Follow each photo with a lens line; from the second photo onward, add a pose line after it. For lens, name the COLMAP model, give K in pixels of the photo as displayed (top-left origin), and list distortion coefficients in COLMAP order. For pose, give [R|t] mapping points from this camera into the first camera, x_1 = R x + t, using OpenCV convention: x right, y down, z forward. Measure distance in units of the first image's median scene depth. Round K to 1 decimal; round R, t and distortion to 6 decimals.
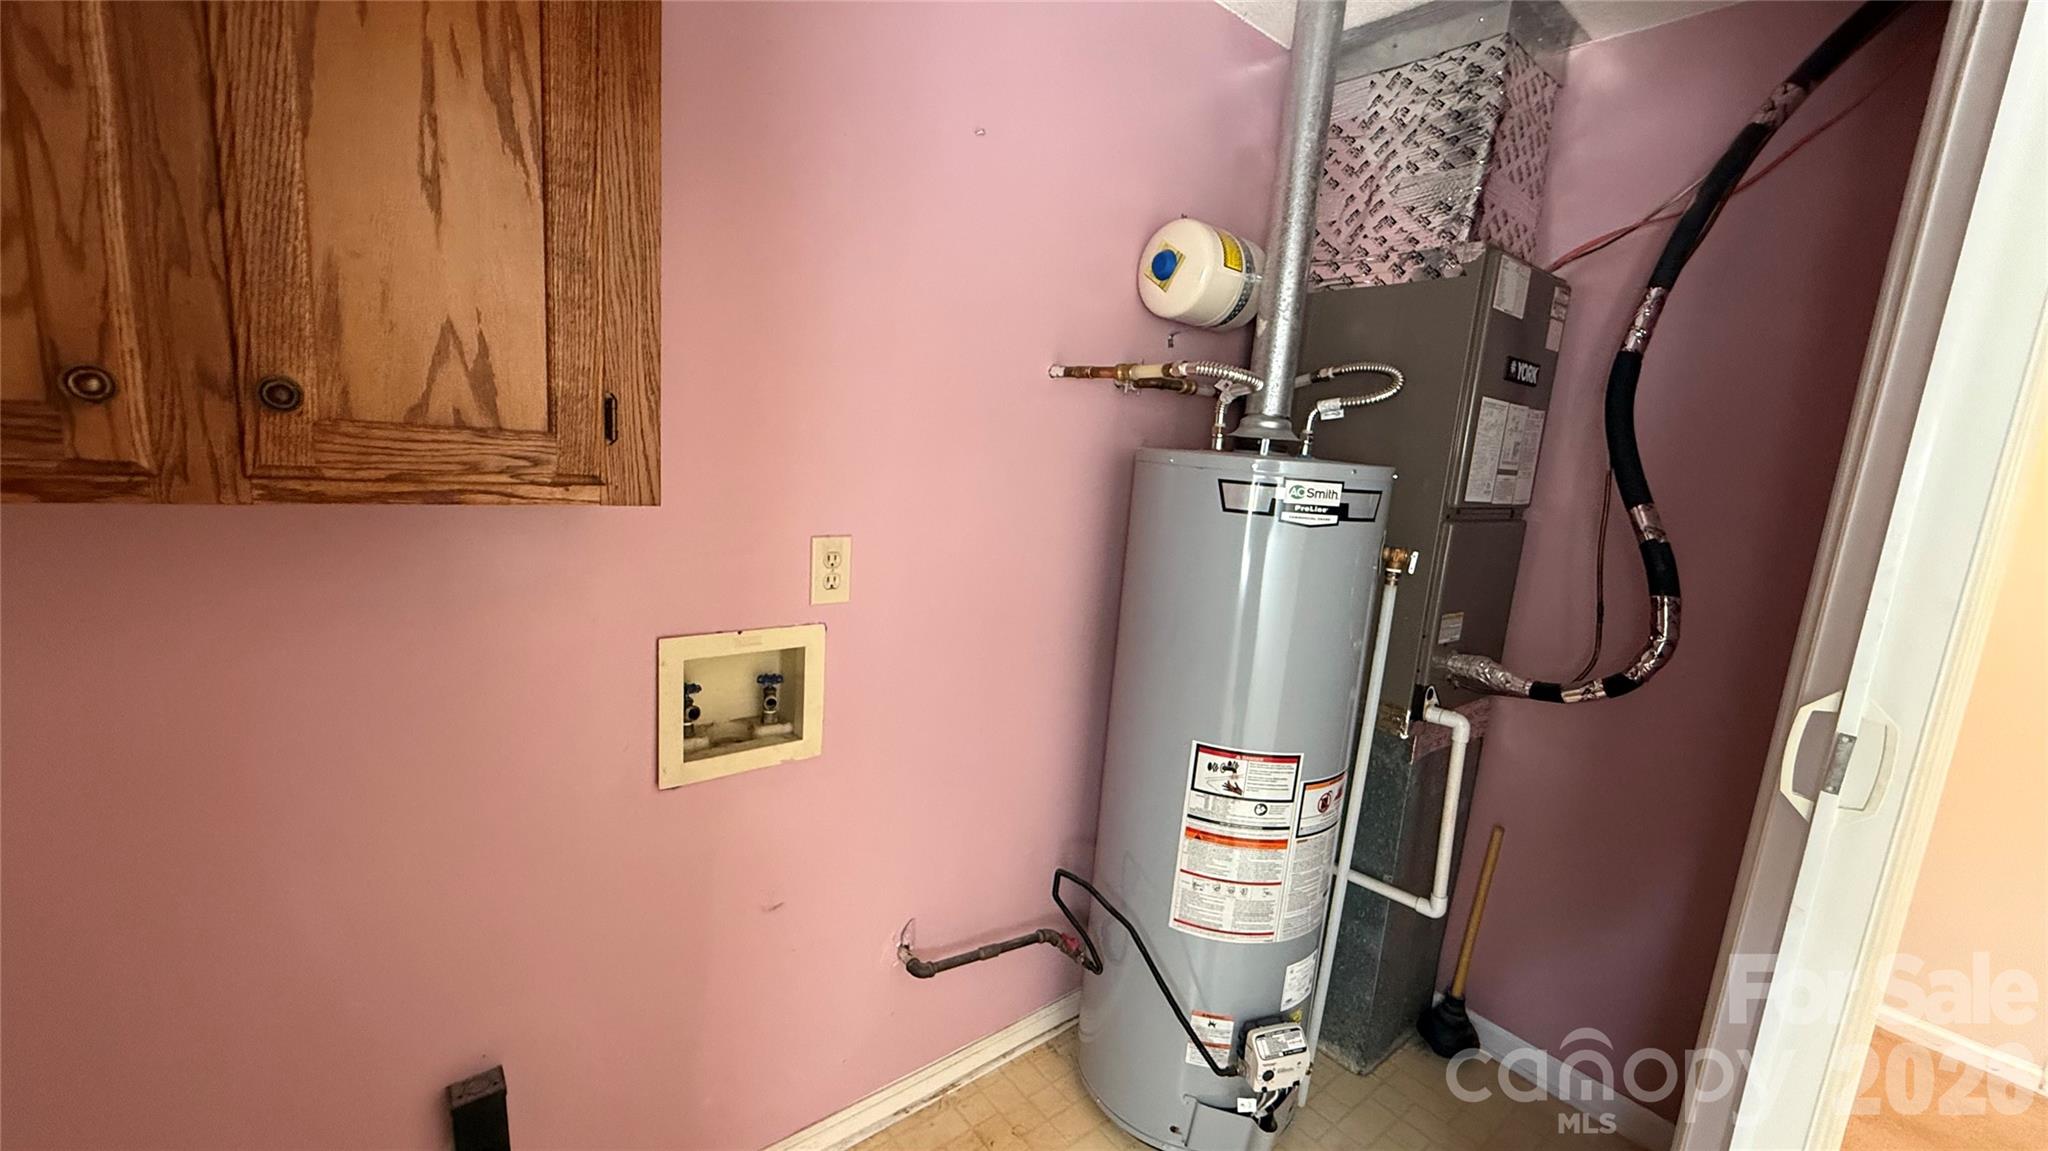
lens RADIAL K [[812.9, 0, 1017.0], [0, 812.9, 581.0], [0, 0, 1]] dist [0.000321, 0.000422]
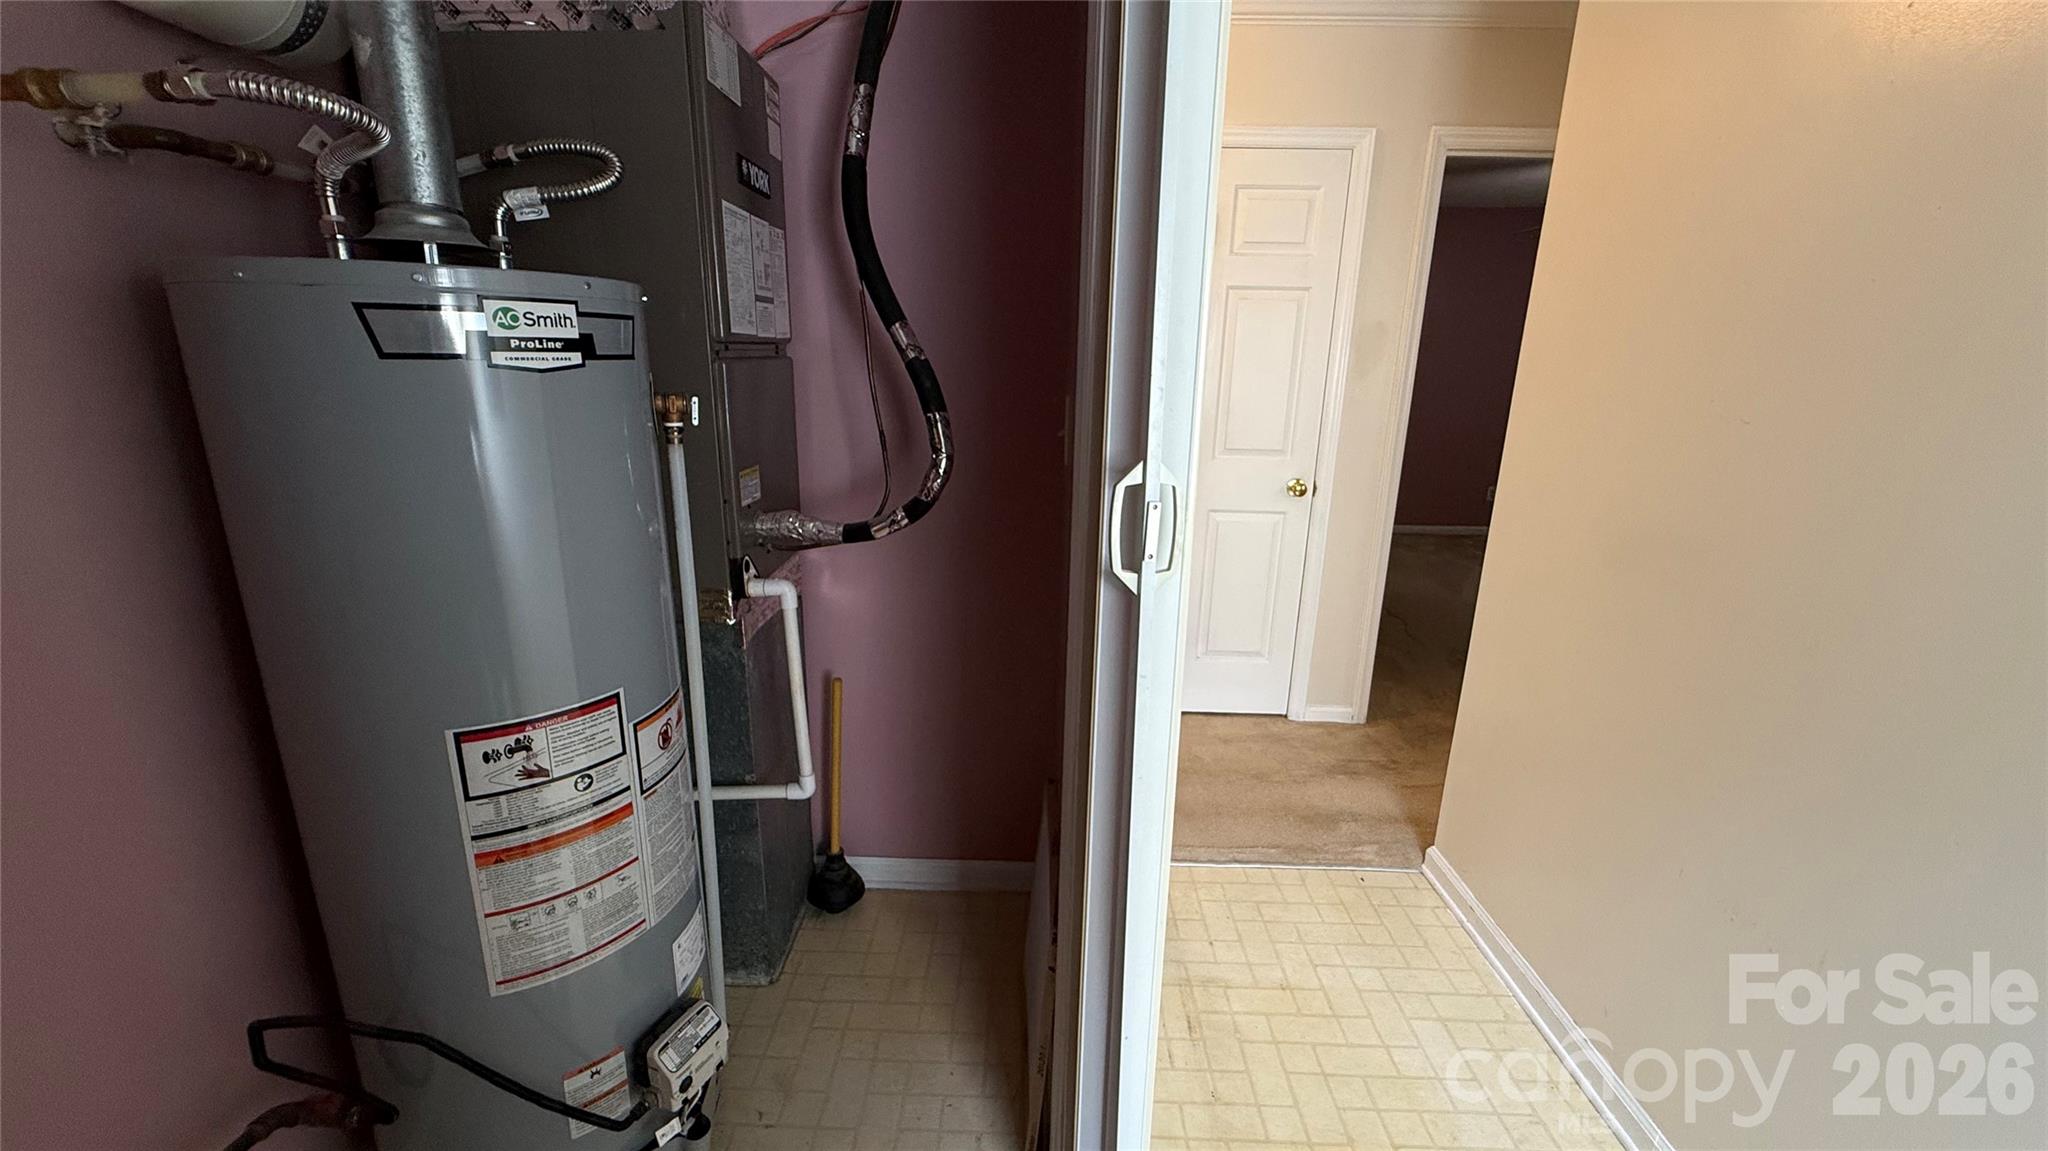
lens RADIAL K [[812.9, 0, 1013.6], [0, 812.9, 577.1], [0, 0, 1]] dist [0.000321, 0.000422]
pose [[0.646906, -0.265747, 0.714767, 0.078232], [0.166108, 0.963912, 0.208041, 0.019819], [-0.744259, -0.015855, 0.667703, 0.234263]]
